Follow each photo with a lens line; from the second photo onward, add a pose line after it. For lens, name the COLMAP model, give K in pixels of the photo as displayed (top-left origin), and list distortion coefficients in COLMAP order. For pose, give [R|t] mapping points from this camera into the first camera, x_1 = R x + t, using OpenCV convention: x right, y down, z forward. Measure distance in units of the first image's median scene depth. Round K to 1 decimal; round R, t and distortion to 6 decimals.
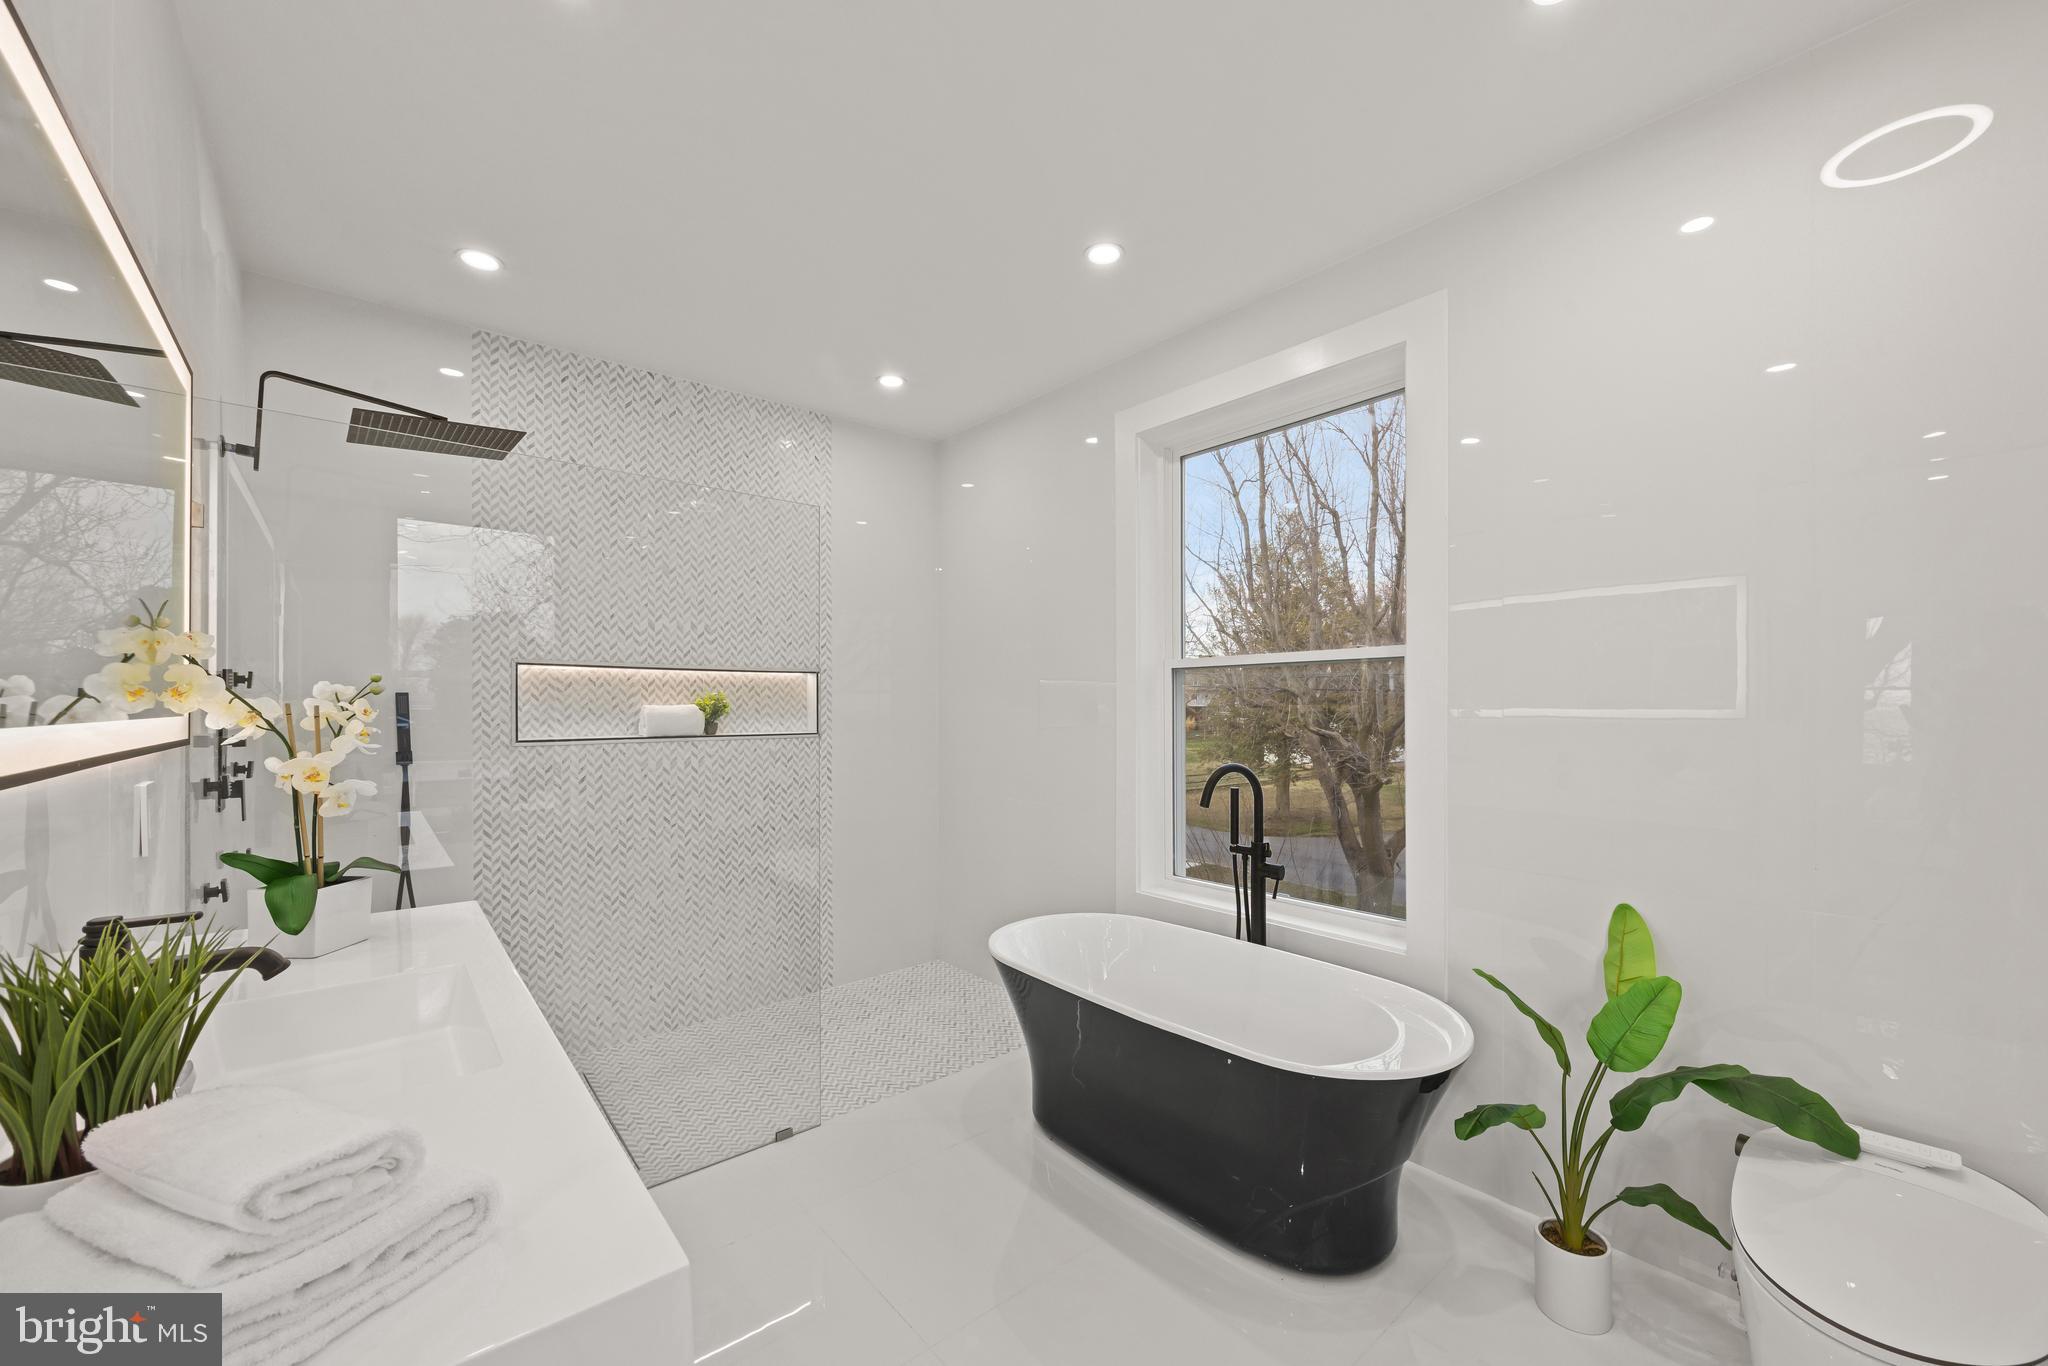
lens RADIAL K [[807.6, 0, 1033.0], [0, 807.6, 710.0], [0, 0, 1]] dist [-0.002178, -0.000256]
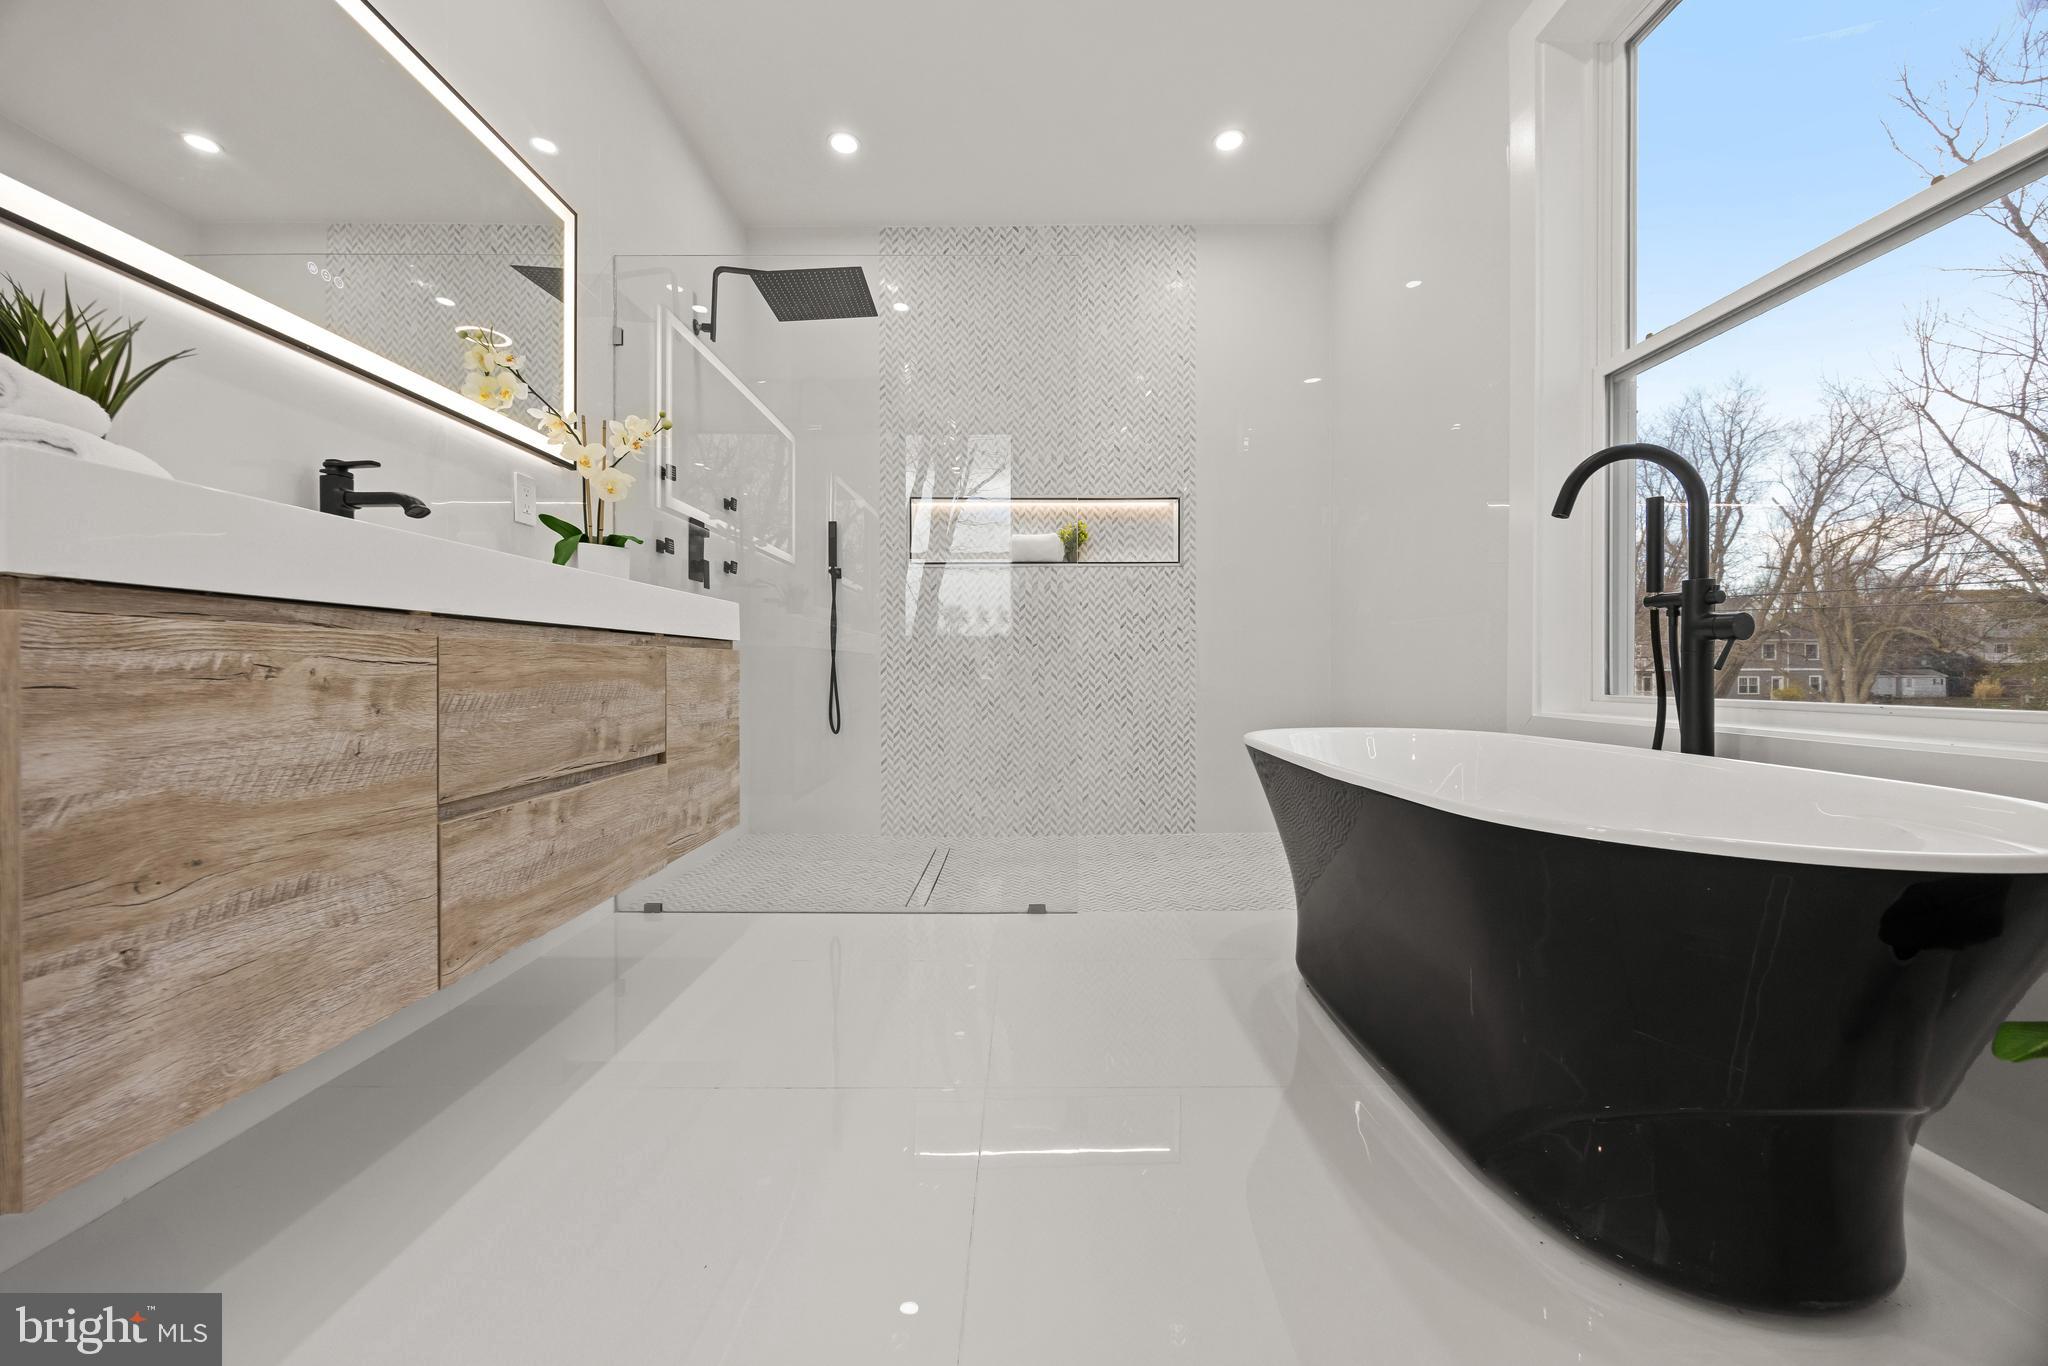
lens RADIAL K [[776.7, 0, 1018.0], [0, 776.7, 677.0], [0, 0, 1]] dist [-0.002229, -0.000014]
pose [[0.754865, 0.006644, -0.655847, 0.261824], [-0.004691, 0.999978, 0.004731, 0.220185], [0.655863, -0.000495, 0.754879, 0.252835]]
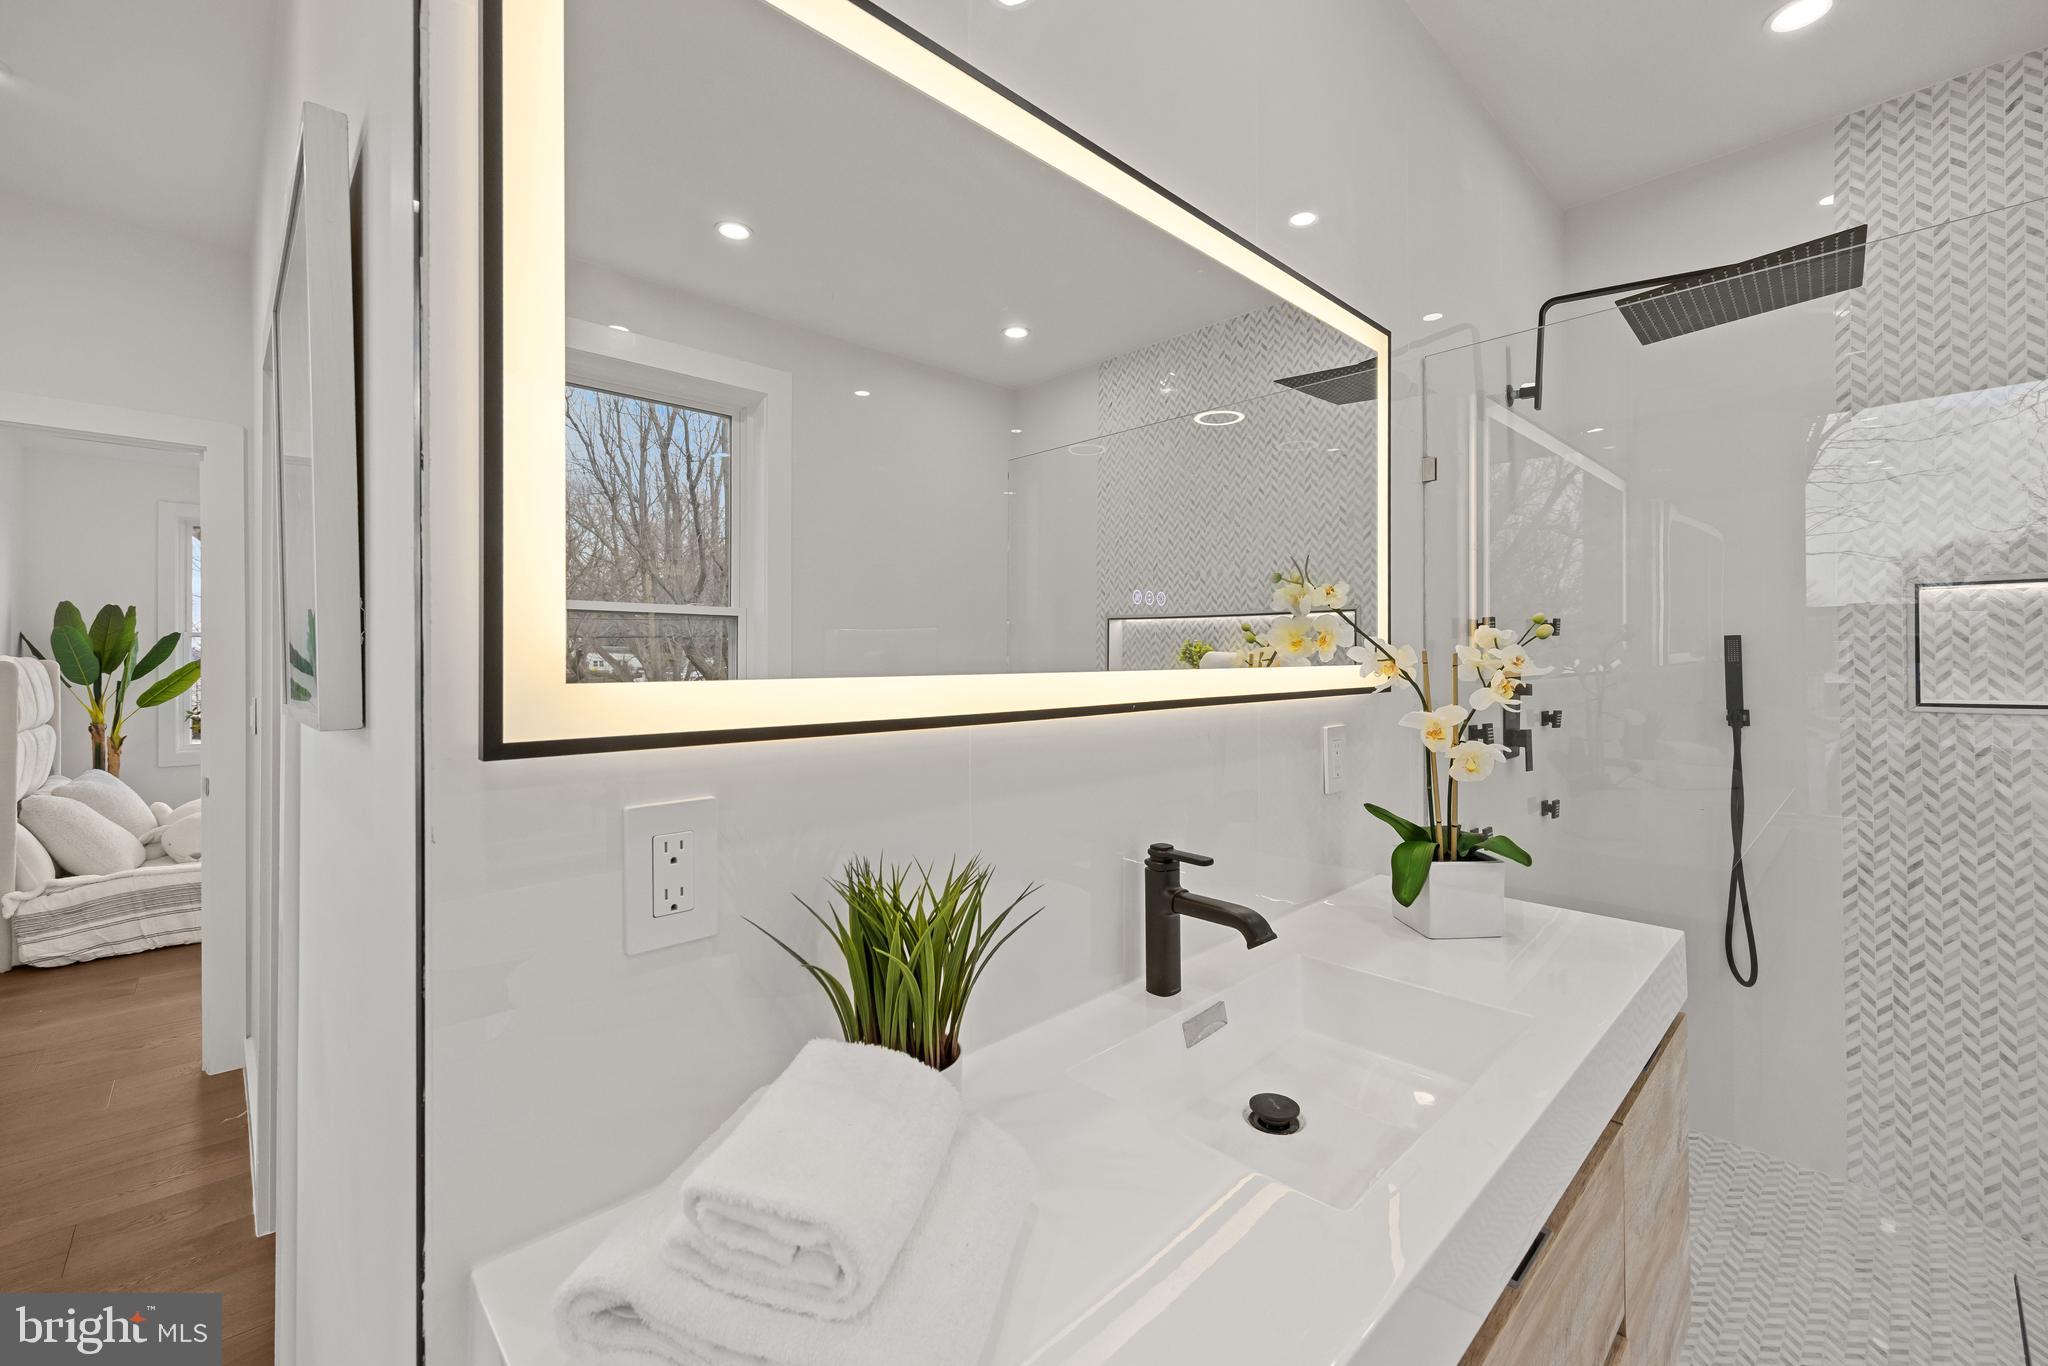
lens RADIAL K [[837.2, 0, 1027.8], [0, 837.2, 656.7], [0, 0, 1]] dist [0.012523, -0.000093]
pose [[0.065588, -0.000505, -0.997847, 0.002863], [0.002833, 0.999996, -0.000320, -0.002141], [0.997843, -0.002806, 0.065589, 0.251974]]
